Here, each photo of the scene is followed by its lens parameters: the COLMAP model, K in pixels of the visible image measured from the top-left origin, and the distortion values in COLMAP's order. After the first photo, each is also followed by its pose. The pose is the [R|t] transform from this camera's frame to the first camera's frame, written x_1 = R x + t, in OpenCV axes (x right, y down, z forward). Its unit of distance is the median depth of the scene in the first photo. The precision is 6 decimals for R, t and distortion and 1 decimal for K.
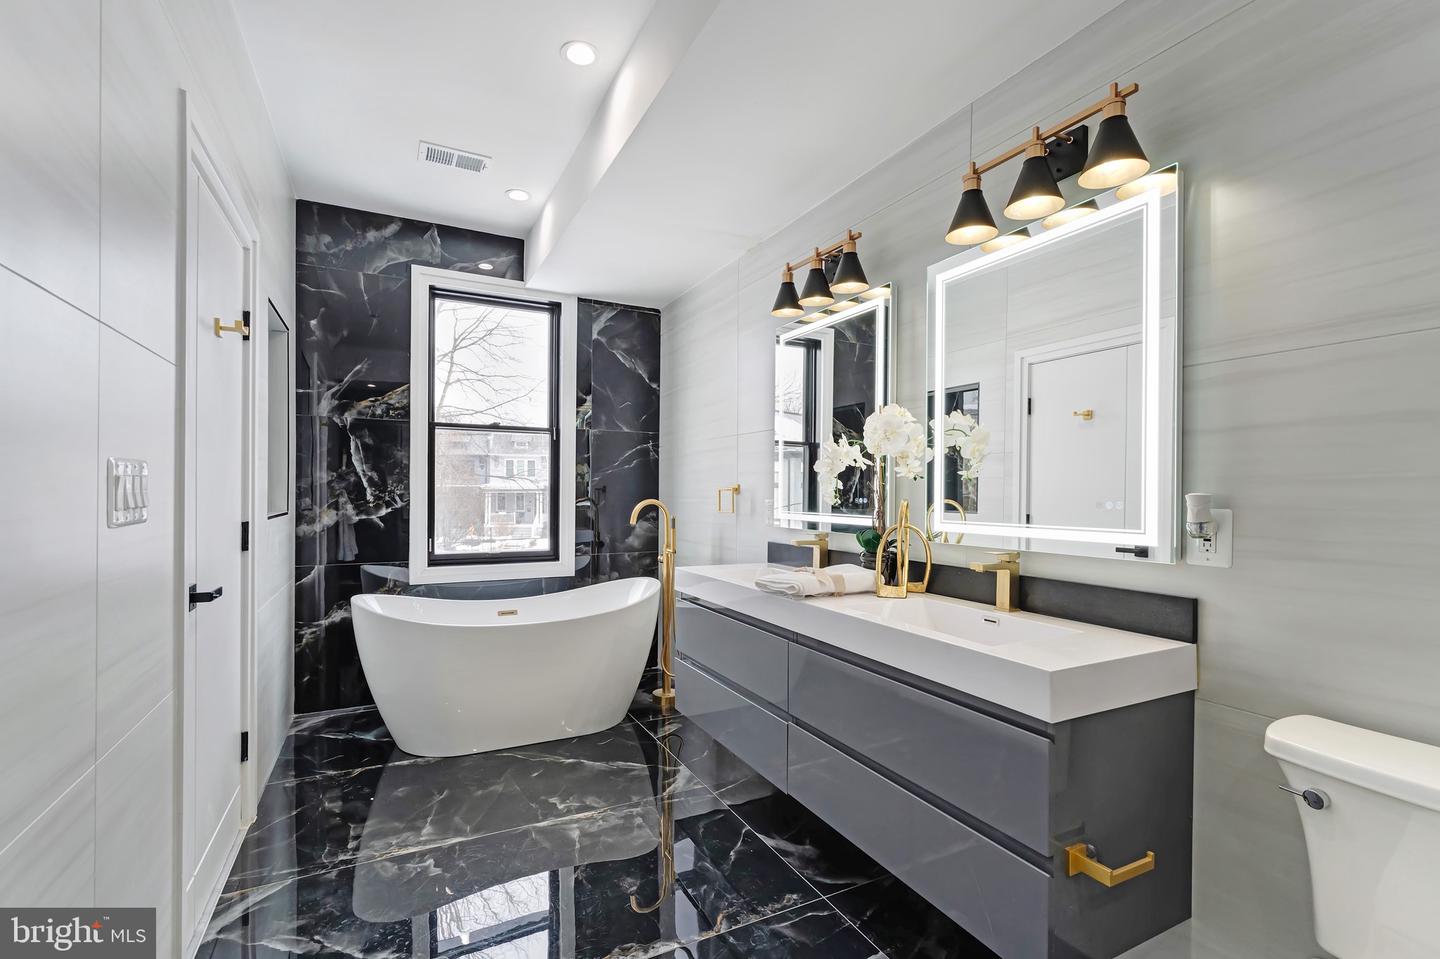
lens RADIAL K [[647.2, 0, 715.4], [0, 647.2, 489.7], [0, 0, 1]] dist [0.001942, -0.000430]
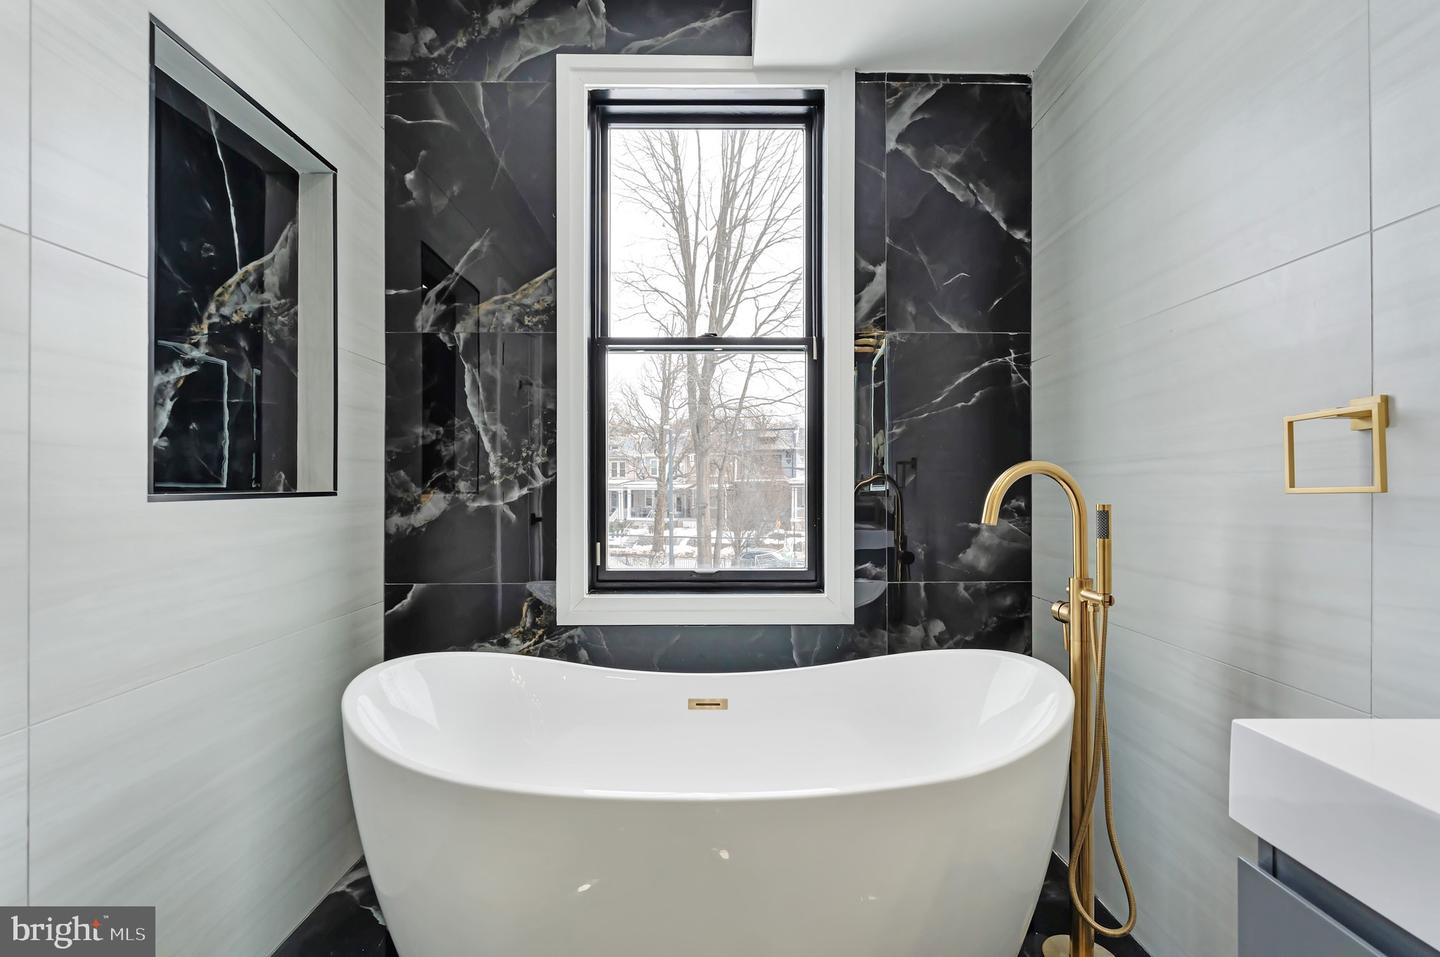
lens RADIAL K [[647.2, 0, 718.2], [0, 647.2, 484.4], [0, 0, 1]] dist [0.001942, -0.000430]
pose [[0.894076, -0.008118, -0.447842, -0.091738], [0.007693, 0.999967, -0.002768, 0.026957], [0.447850, -0.000971, 0.894108, 0.539532]]
